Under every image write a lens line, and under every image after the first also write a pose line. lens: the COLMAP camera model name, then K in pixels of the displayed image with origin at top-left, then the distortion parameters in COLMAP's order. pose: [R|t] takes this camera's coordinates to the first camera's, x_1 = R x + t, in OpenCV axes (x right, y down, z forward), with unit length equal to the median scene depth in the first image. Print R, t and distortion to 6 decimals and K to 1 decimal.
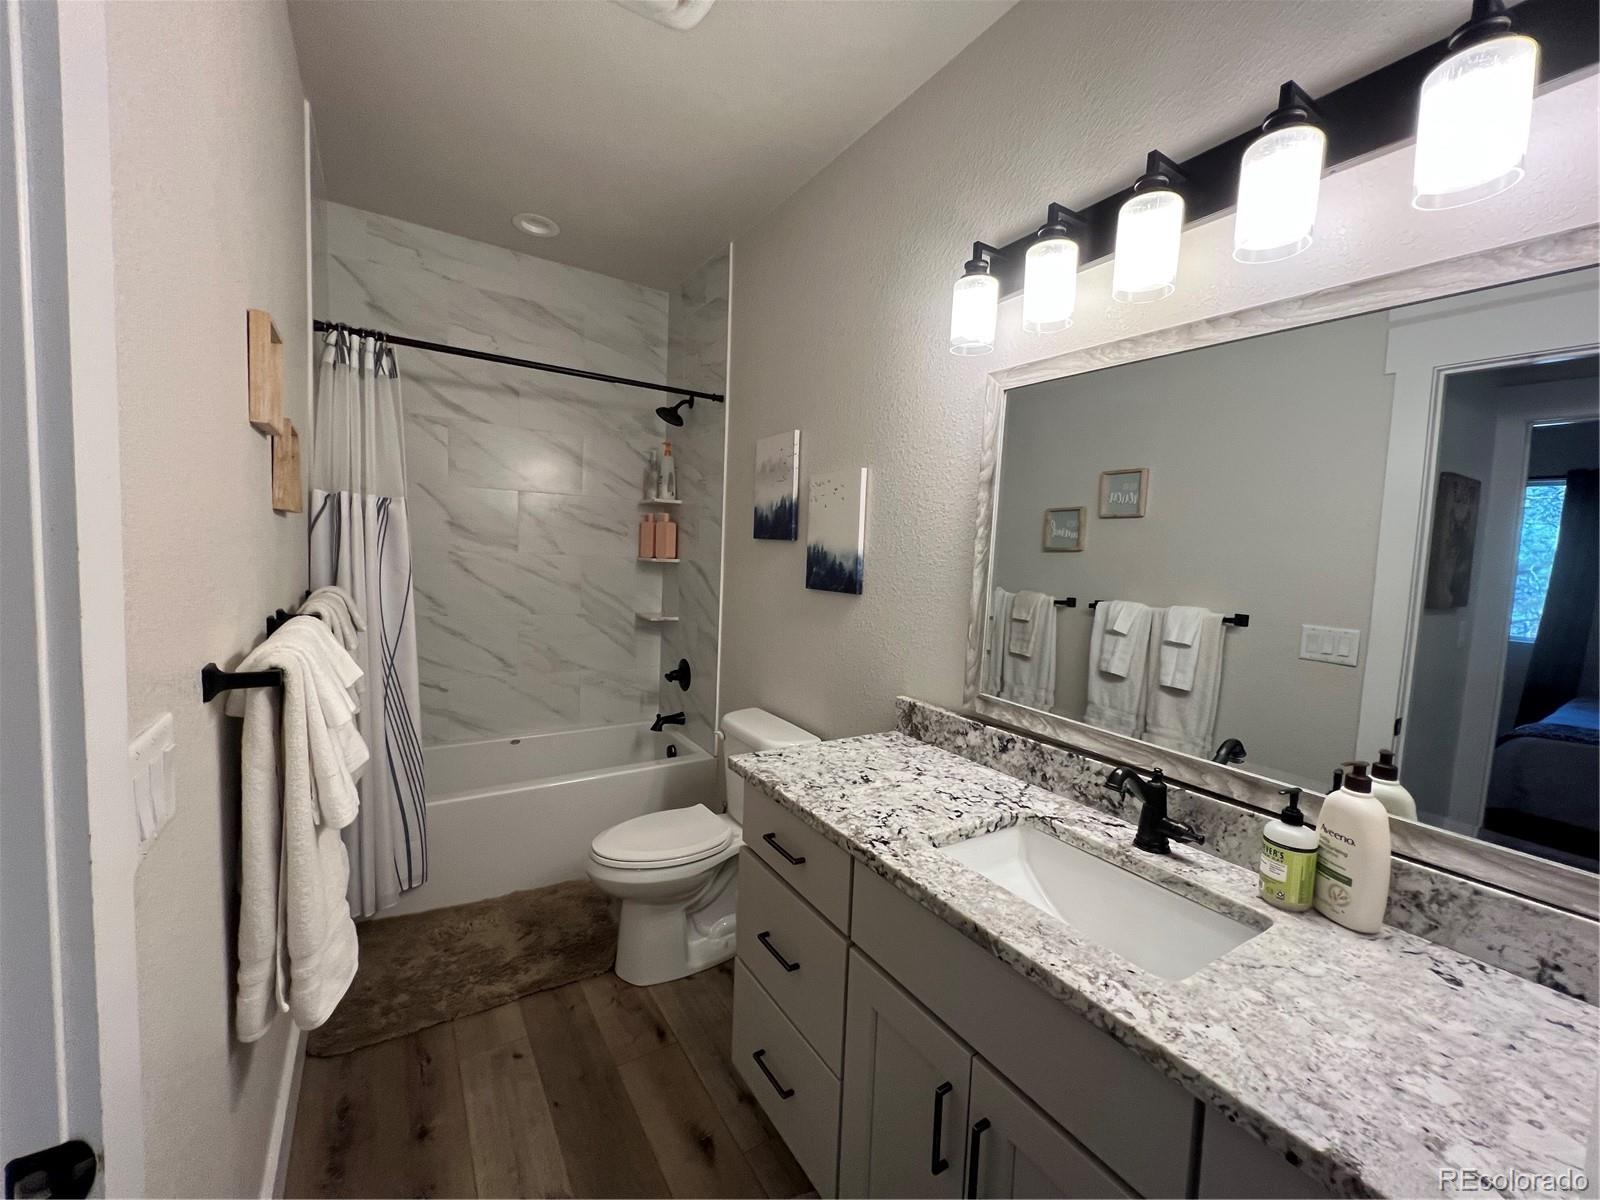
lens RADIAL K [[641.5, 0, 800.1], [0, 641.5, 597.7], [0, 0, 1]] dist [-0.001507, 0.000395]
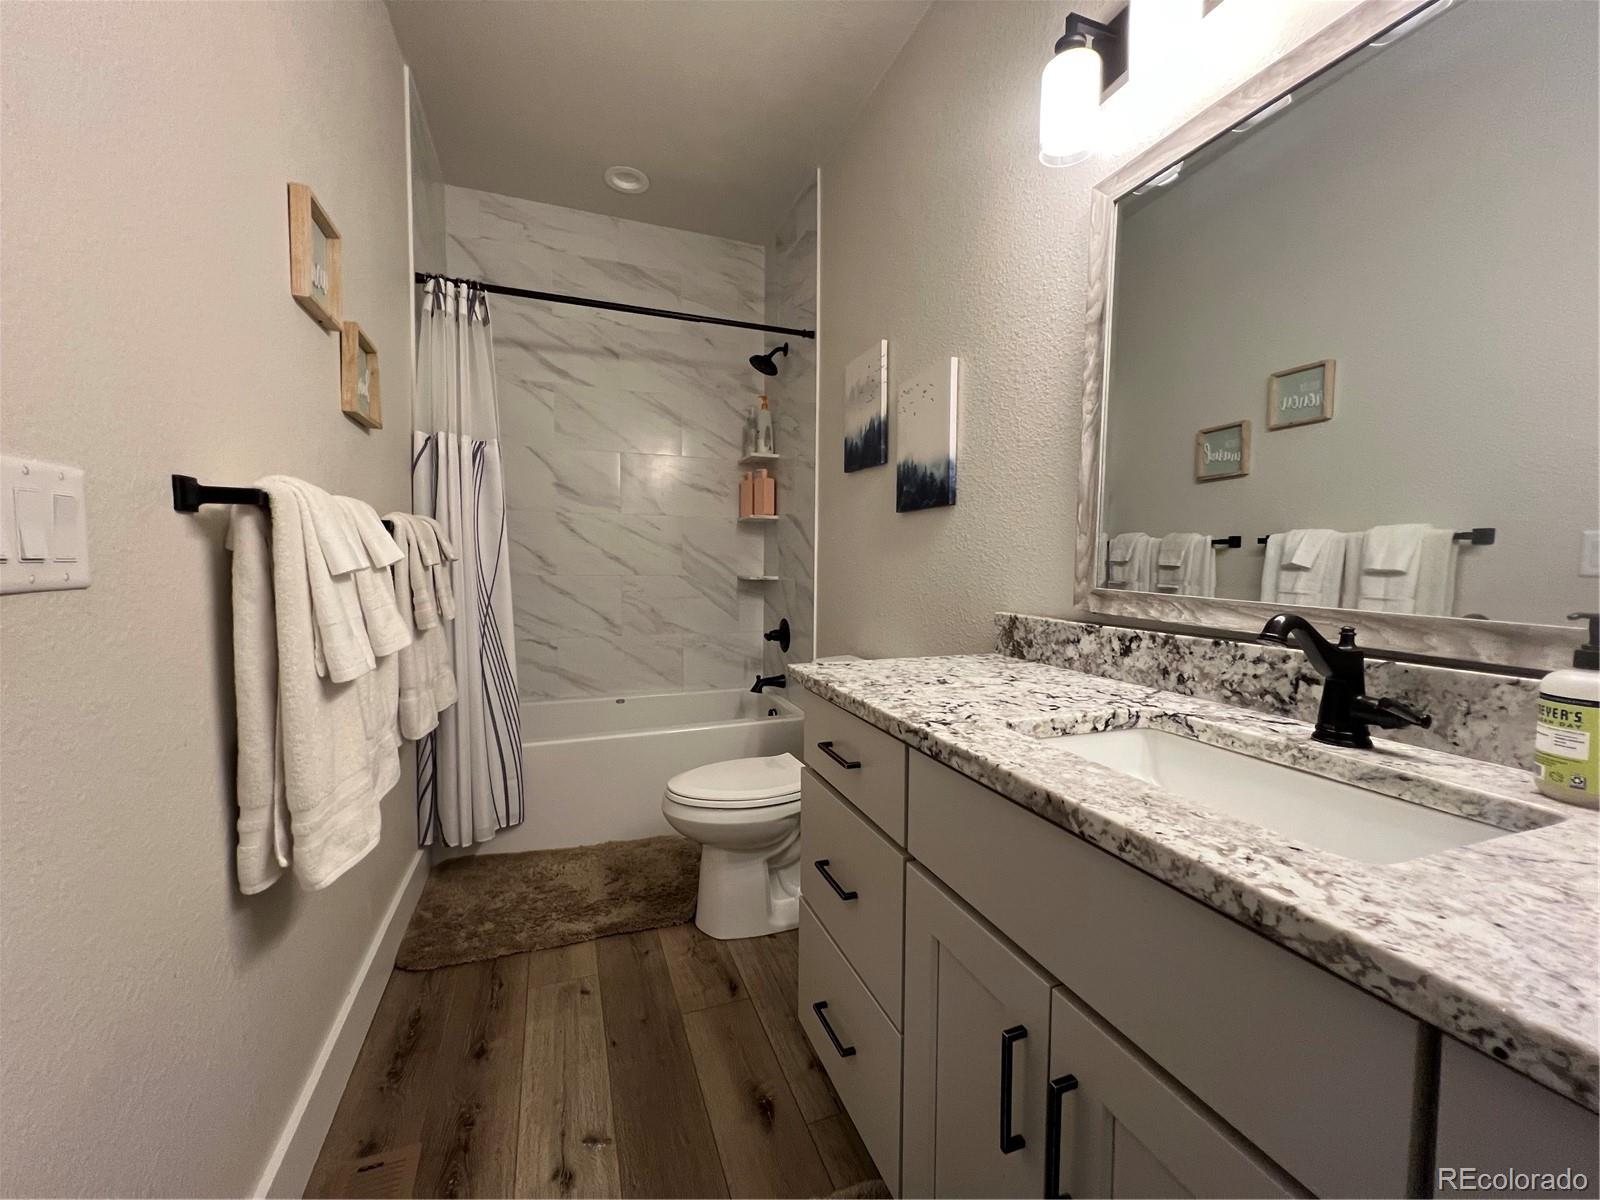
lens RADIAL K [[641.5, 0, 800.7], [0, 641.5, 598.6], [0, 0, 1]] dist [-0.001507, 0.000395]
pose [[0.977358, -0.020704, -0.210577, 0.075081], [0.016394, 0.999619, -0.022195, 0.143540], [0.210956, 0.018240, 0.977325, 0.116682]]
